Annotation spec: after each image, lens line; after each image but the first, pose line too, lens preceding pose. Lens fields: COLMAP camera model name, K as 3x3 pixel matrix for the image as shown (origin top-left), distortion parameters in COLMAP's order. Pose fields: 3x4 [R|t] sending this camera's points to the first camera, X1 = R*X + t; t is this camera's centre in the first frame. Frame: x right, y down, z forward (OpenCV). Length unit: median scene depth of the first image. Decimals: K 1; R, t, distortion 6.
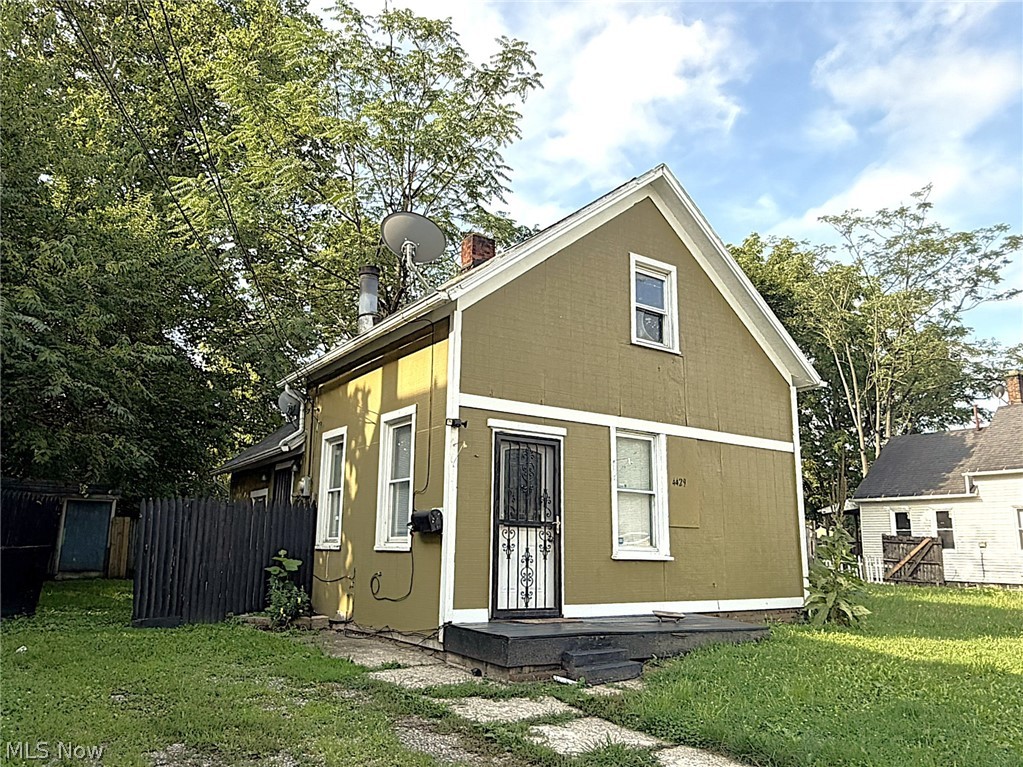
lens RADIAL K [[751.2, 0, 518.2], [0, 751.2, 394.6], [0, 0, 1]] dist [-0.003290, 0.000435]
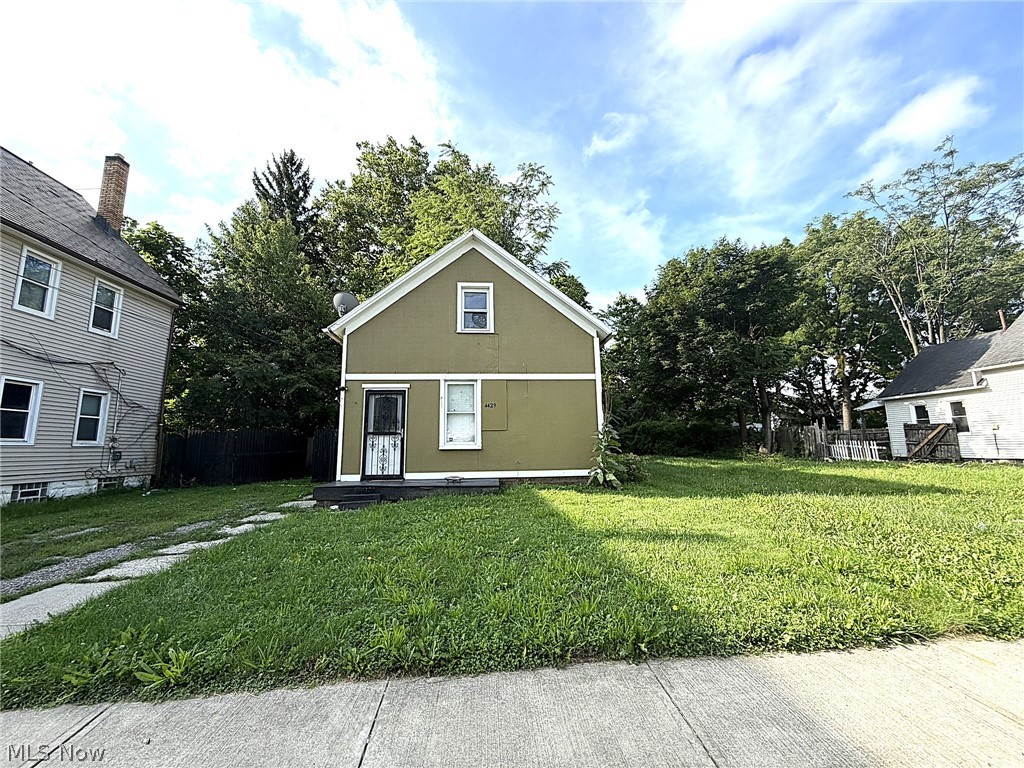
lens RADIAL K [[408.2, 0, 522.3], [0, 408.2, 383.1], [0, 0, 1]] dist [-0.002054, 0.000103]
pose [[0.866711, -0.109627, -0.486614, 0.756564], [0.131325, 0.991283, 0.010581, 0.064036], [0.481212, -0.073075, 0.873553, 0.195358]]
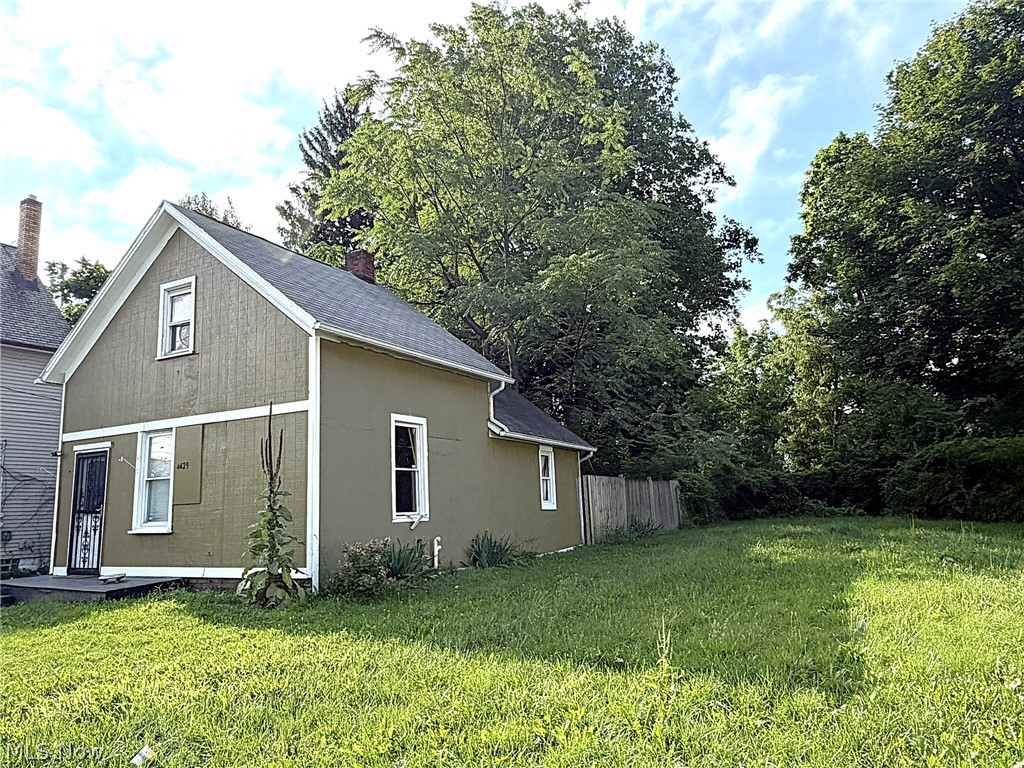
lens RADIAL K [[751.9, 0, 507.8], [0, 751.9, 378.5], [0, 0, 1]] dist [-0.003290, 0.000435]
pose [[0.423720, -0.190832, -0.885463, 1.484464], [0.220238, 0.969924, -0.103644, 0.217065], [0.878611, -0.151096, 0.453005, 0.937955]]
